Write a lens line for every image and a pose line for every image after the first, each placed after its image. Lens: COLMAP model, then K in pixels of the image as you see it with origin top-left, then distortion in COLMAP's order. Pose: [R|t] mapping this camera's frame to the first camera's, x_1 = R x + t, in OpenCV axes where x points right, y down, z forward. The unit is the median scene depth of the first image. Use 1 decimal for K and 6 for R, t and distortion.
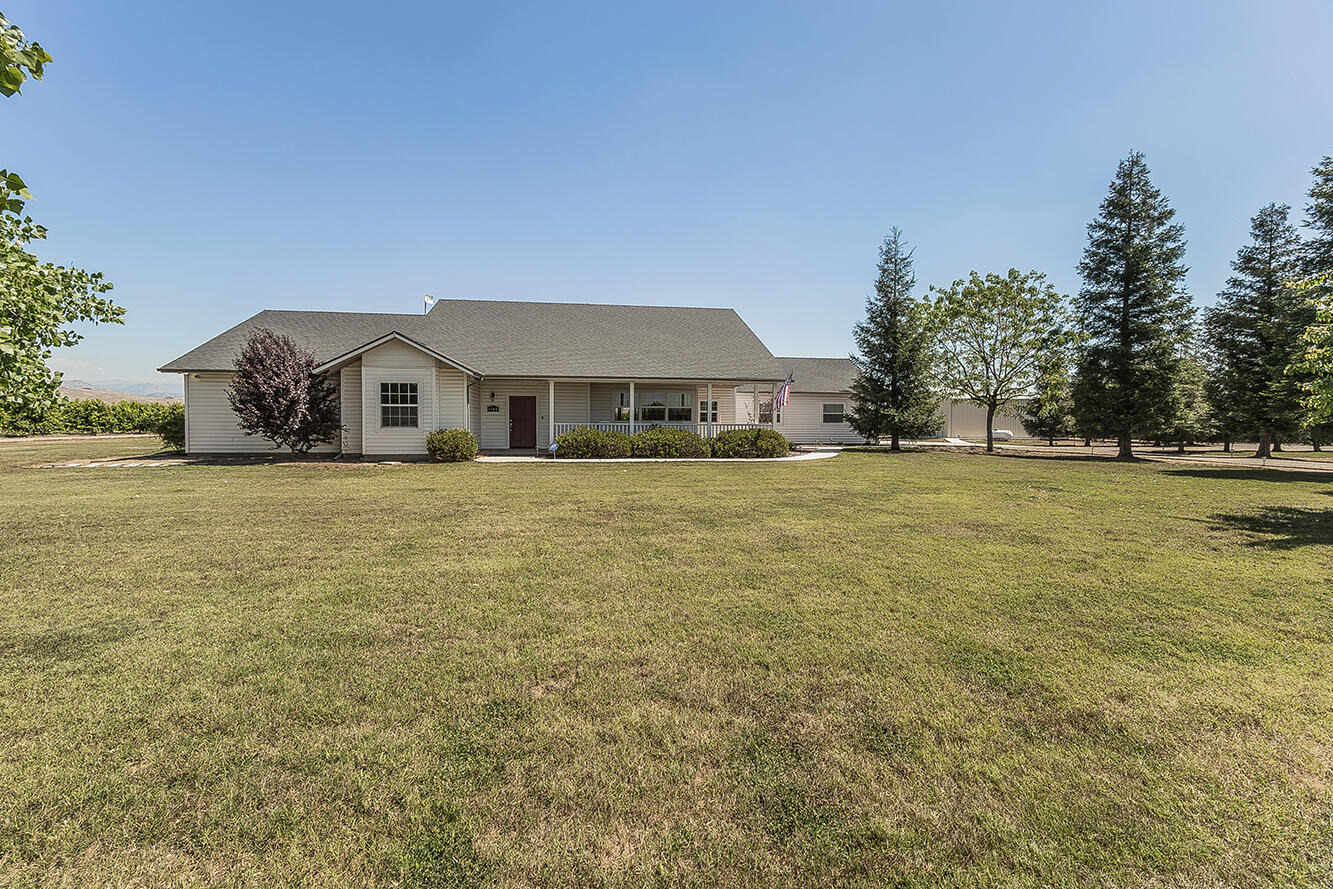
lens RADIAL K [[575.0, 0, 665.9], [0, 575.0, 440.2], [0, 0, 1]] dist [0.010990, -0.000239]
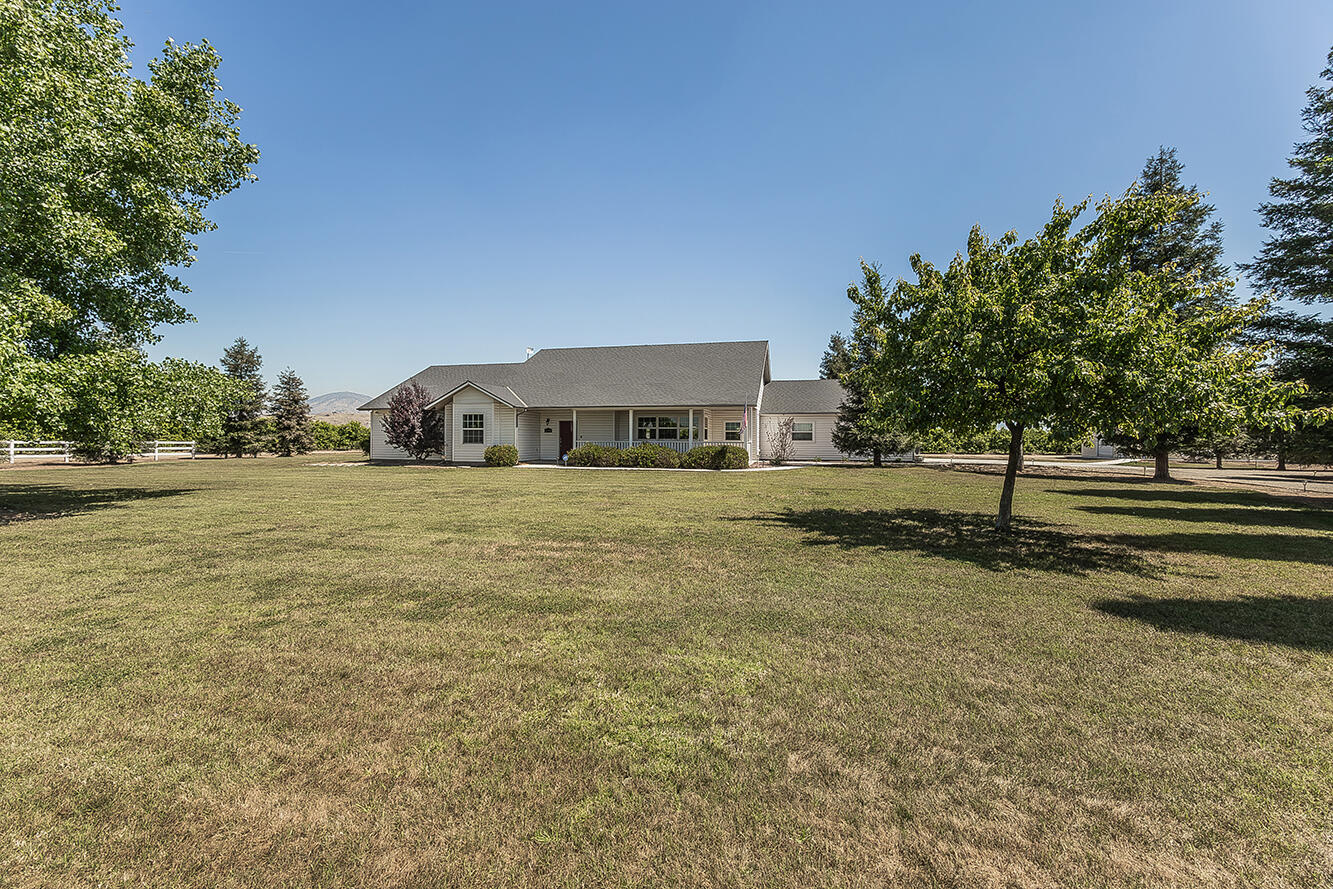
lens RADIAL K [[575.0, 0, 668.2], [0, 575.0, 445.5], [0, 0, 1]] dist [0.010990, -0.000239]
pose [[0.926347, 0.002271, -0.376665, 0.568535], [-0.011443, 0.999690, -0.022116, 0.009978], [0.376498, 0.024797, 0.926086, -0.192782]]
